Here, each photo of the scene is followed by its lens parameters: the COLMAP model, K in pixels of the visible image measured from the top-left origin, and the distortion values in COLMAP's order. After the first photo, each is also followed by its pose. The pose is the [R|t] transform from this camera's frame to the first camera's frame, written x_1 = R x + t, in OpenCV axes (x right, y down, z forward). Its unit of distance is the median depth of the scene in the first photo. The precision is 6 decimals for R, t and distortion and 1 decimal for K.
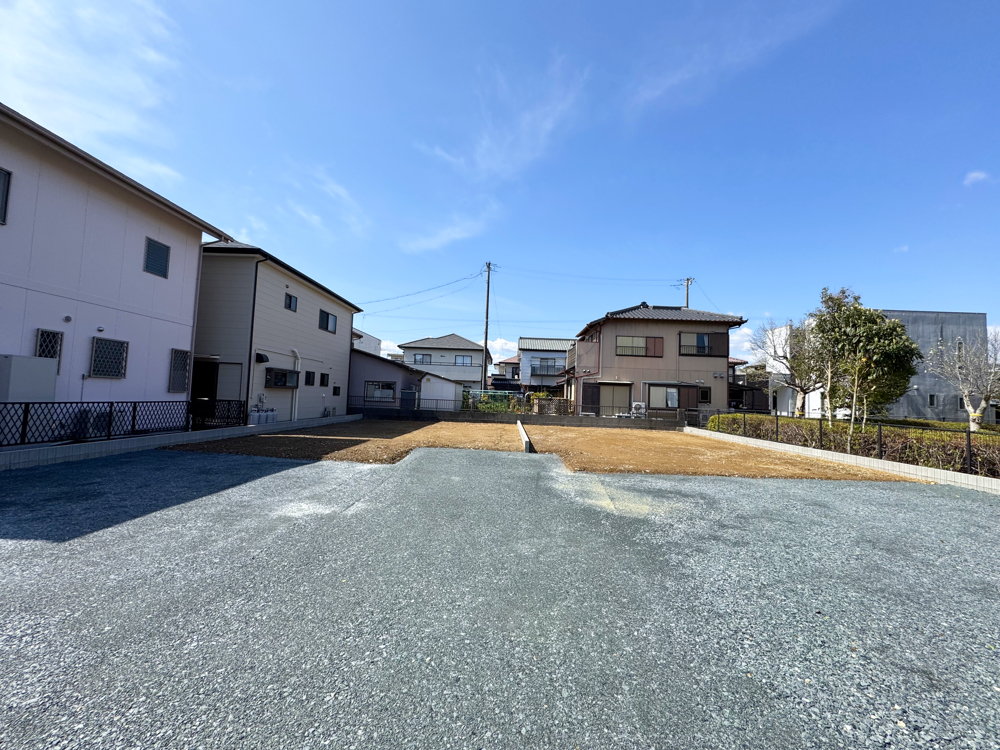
lens RADIAL K [[398.2, 0, 499.0], [0, 398.2, 374.5], [0, 0, 1]] dist [-0.000757, 0.000266]
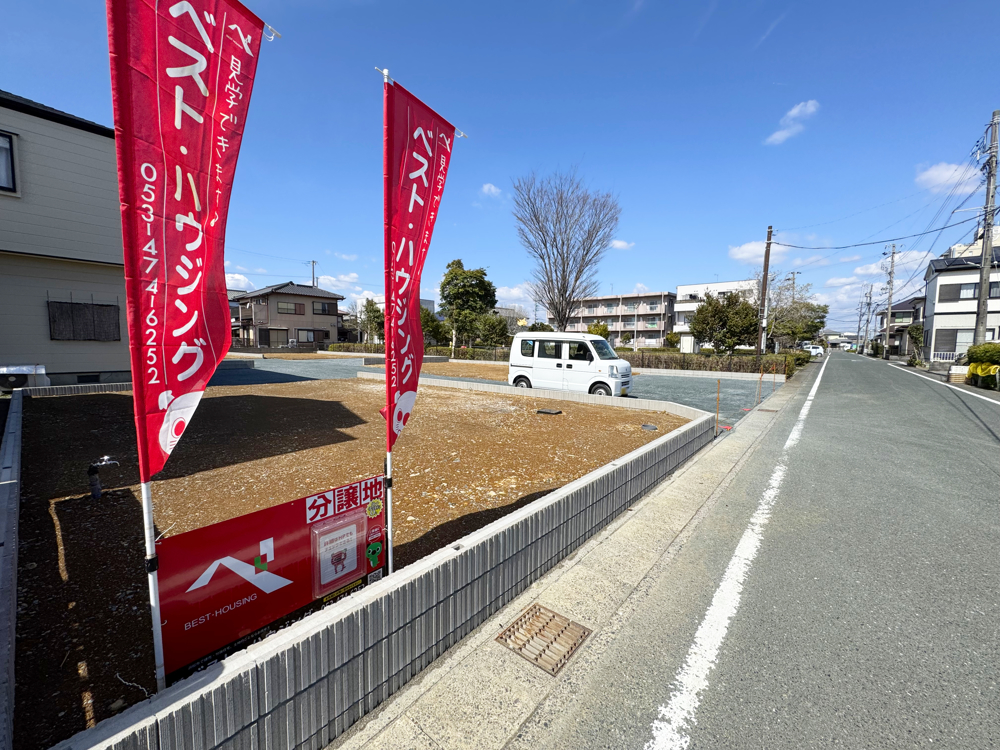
lens RADIAL K [[397.6, 0, 499.1], [0, 397.6, 376.2], [0, 0, 1]] dist [-0.001653, 0.000031]
pose [[0.624719, -0.092625, 0.775336, -0.603072], [-0.033005, 0.988920, 0.144734, -0.071304], [-0.780152, -0.116008, 0.614740, -1.098253]]
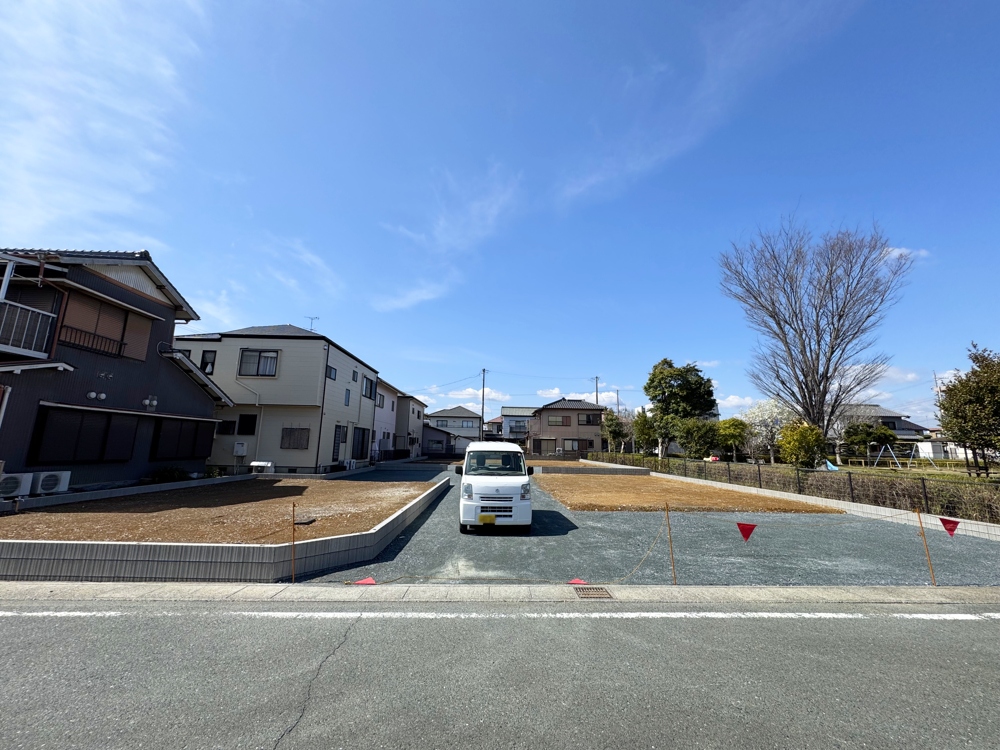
lens RADIAL K [[399.1, 0, 497.7], [0, 399.1, 389.6], [0, 0, 1]] dist [-0.001383, -0.000013]
pose [[0.999049, -0.011709, 0.042004, -0.070642], [0.015195, 0.996379, -0.083659, -0.078046], [-0.040872, 0.084218, 0.995609, -1.328063]]
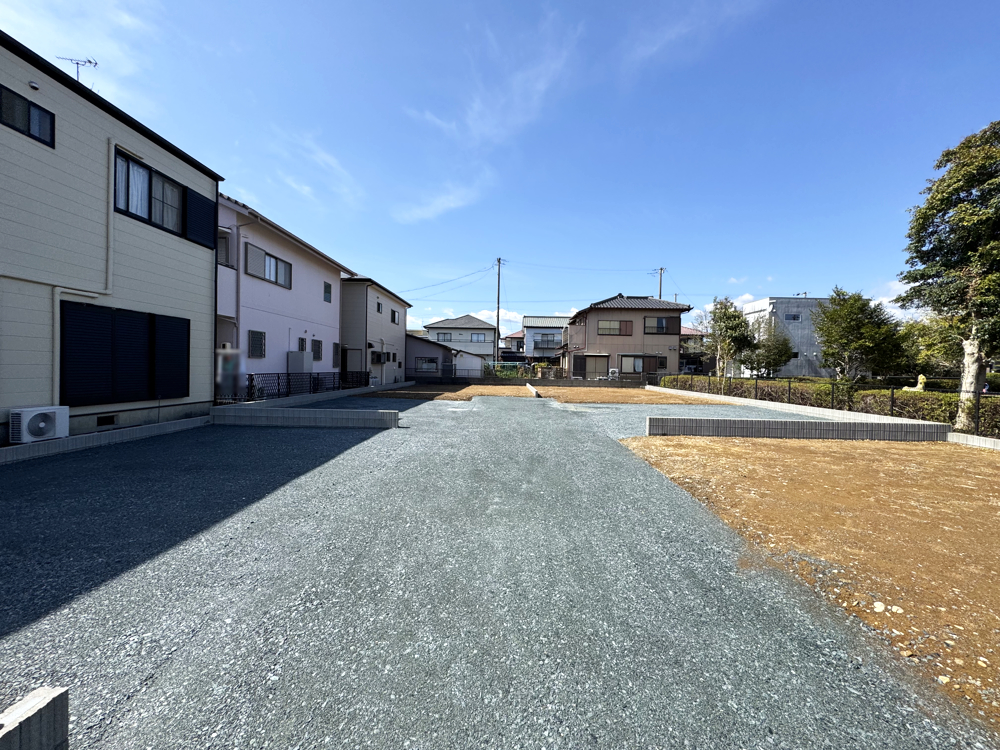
lens RADIAL K [[397.6, 0, 499.1], [0, 397.6, 376.2], [0, 0, 1]] dist [-0.001653, 0.000031]
pose [[0.999810, -0.019414, -0.001698, -0.055196], [0.019487, 0.996775, 0.077846, -0.023685], [0.000181, -0.077864, 0.996964, -0.452718]]
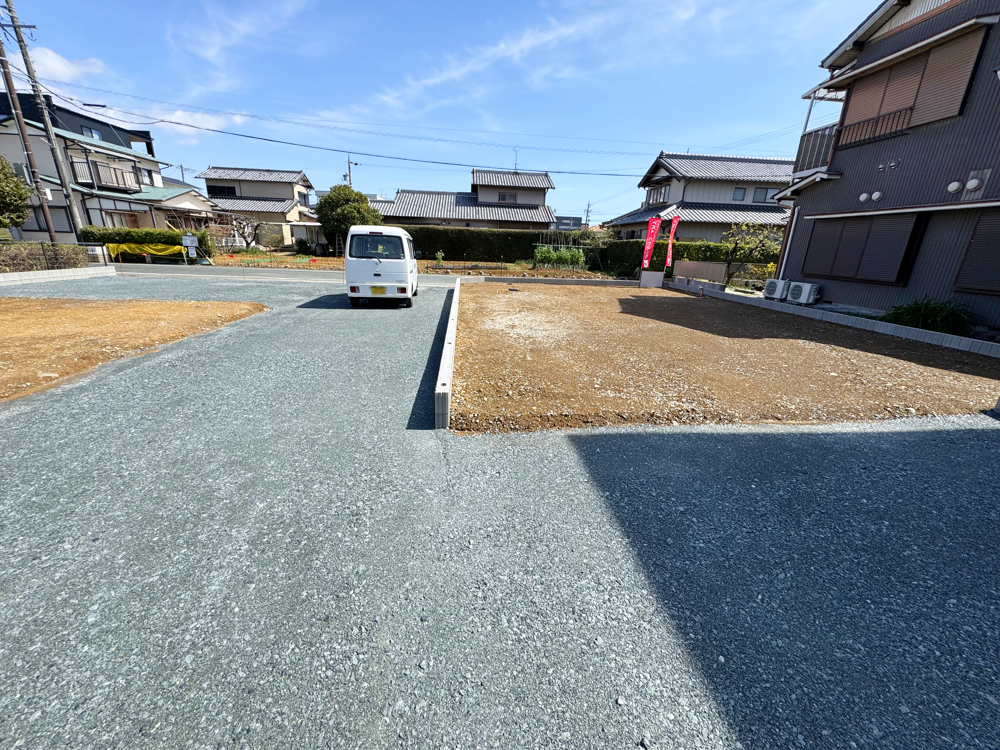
lens RADIAL K [[394.5, 0, 501.0], [0, 394.5, 370.4], [0, 0, 1]] dist [-0.002089, -0.000141]
pose [[-0.991317, -0.036944, -0.126200, -0.148249], [-0.067137, 0.967404, 0.244175, -0.006265], [0.113066, 0.250527, -0.961484, -0.192430]]
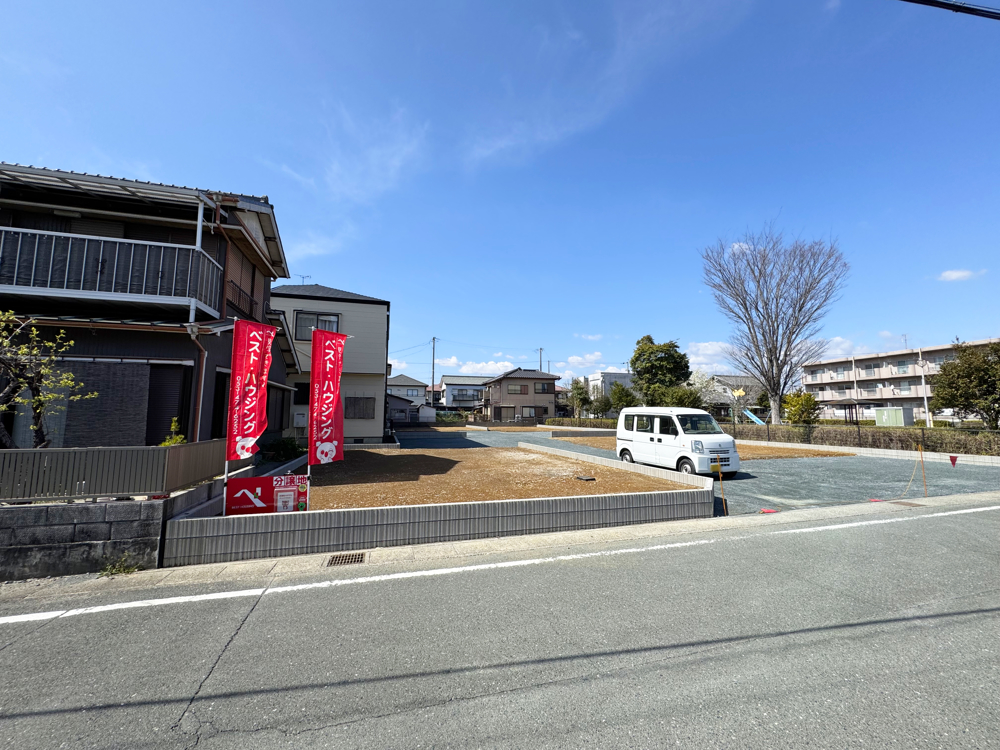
lens RADIAL K [[397.6, 0, 499.1], [0, 397.6, 376.2], [0, 0, 1]] dist [-0.001653, 0.000031]
pose [[0.954525, -0.005594, 0.298078, -0.494779], [0.016771, 0.999248, -0.034950, -0.083878], [-0.297659, 0.038360, 0.953901, -1.314631]]
